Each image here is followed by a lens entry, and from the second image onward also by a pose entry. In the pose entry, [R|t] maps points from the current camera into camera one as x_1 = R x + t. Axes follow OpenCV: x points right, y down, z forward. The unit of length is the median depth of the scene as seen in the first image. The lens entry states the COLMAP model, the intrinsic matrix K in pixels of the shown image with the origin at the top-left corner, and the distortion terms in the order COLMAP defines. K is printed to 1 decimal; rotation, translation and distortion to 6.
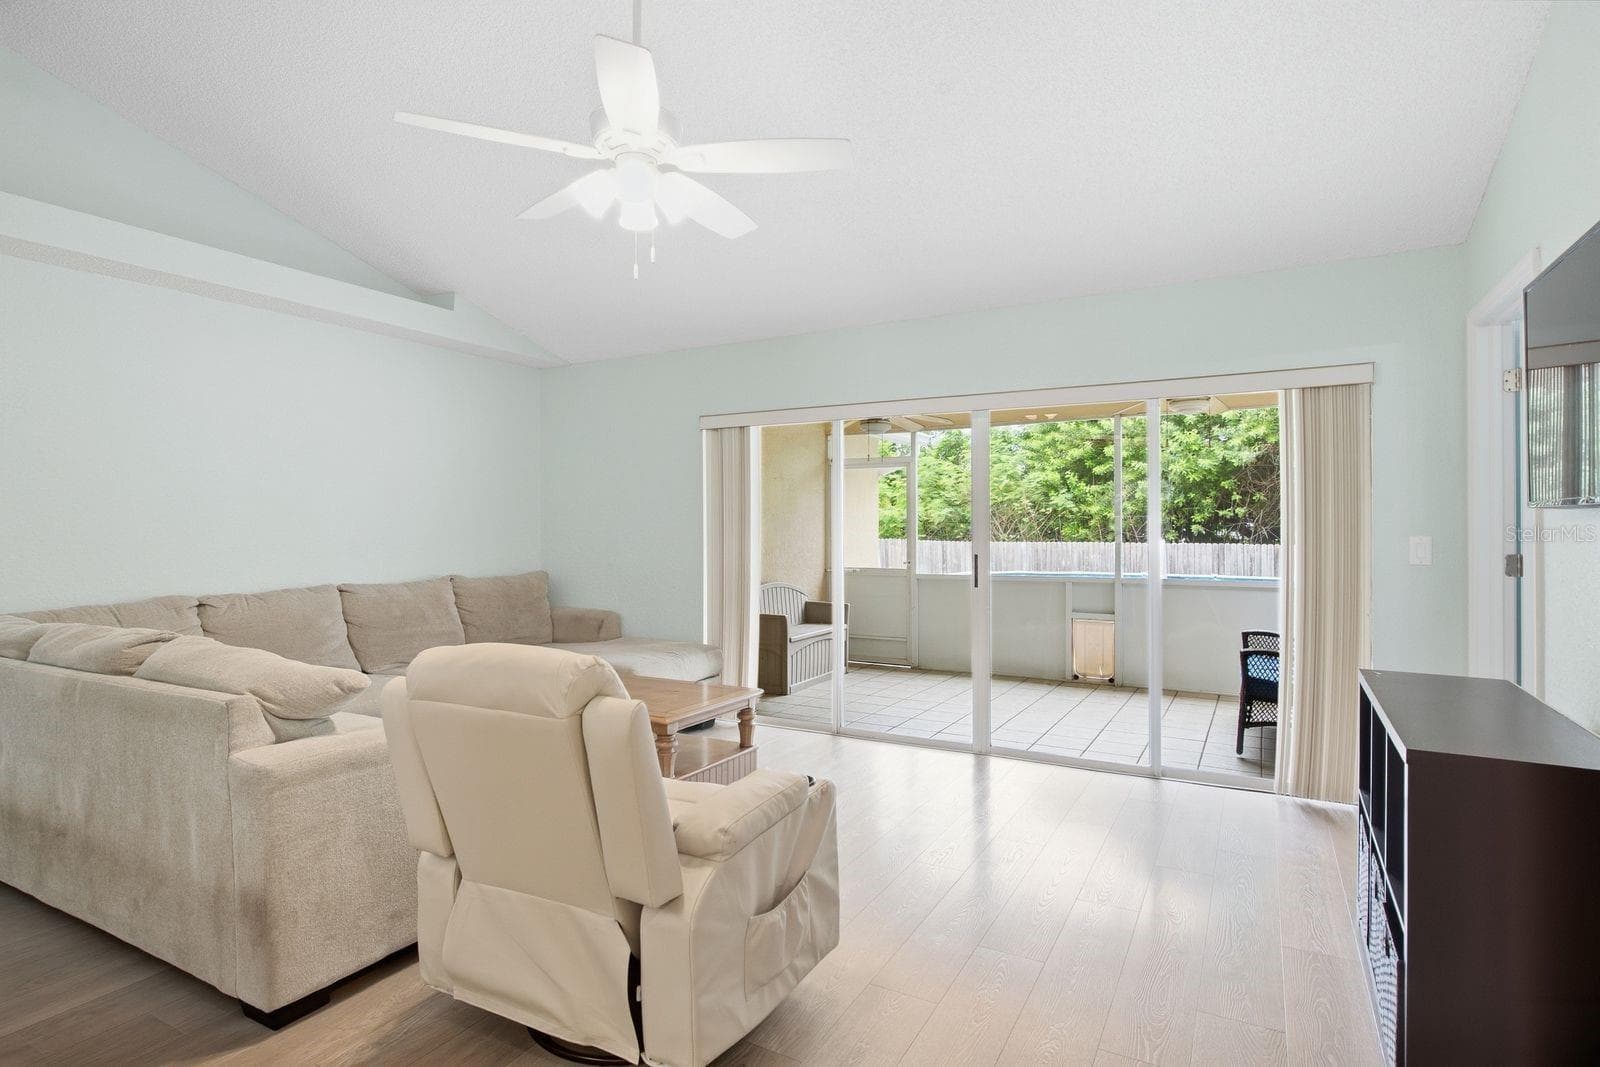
lens RADIAL K [[709.9, 0, 800.0], [0, 709.9, 533.5], [0, 0, 1]] dist [0.023580, -0.010801]
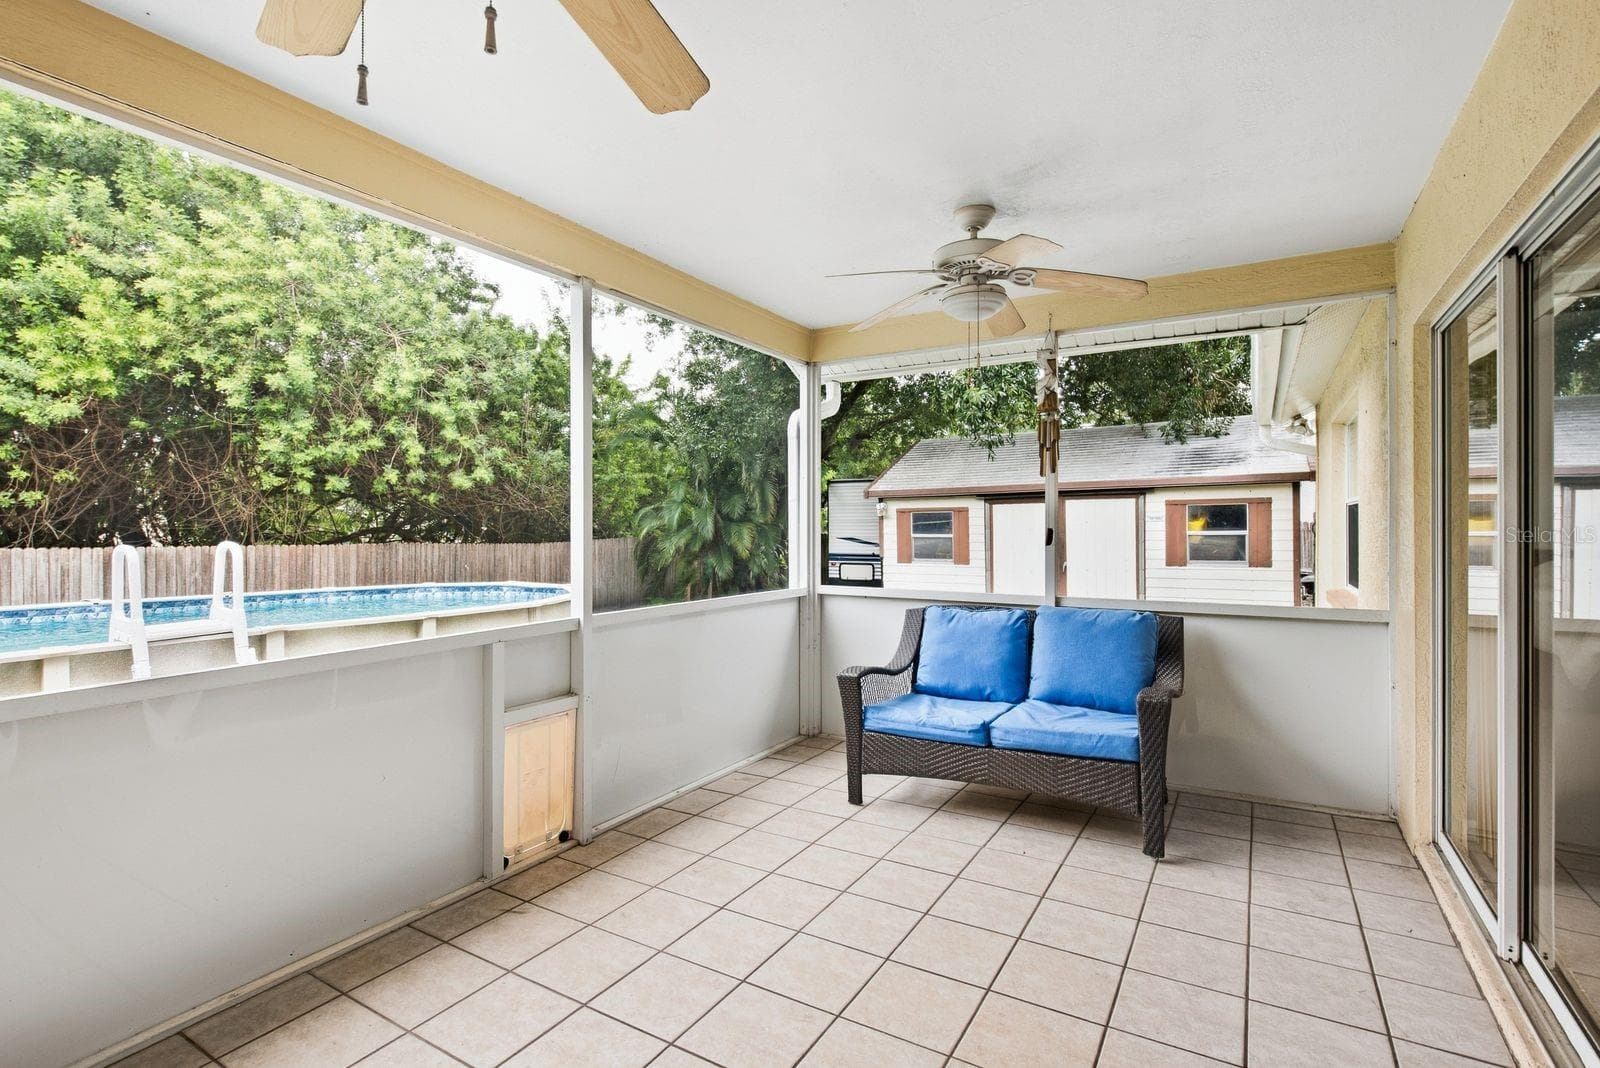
lens RADIAL K [[709.9, 0, 800.0], [0, 709.9, 534.0], [0, 0, 1]] dist [0.023580, -0.010801]
pose [[-0.008769, 0.000145, 0.999962, -0.016532], [0.001404, 0.999999, -0.000133, 0.002072], [-0.999961, 0.001403, -0.008769, 0.342736]]
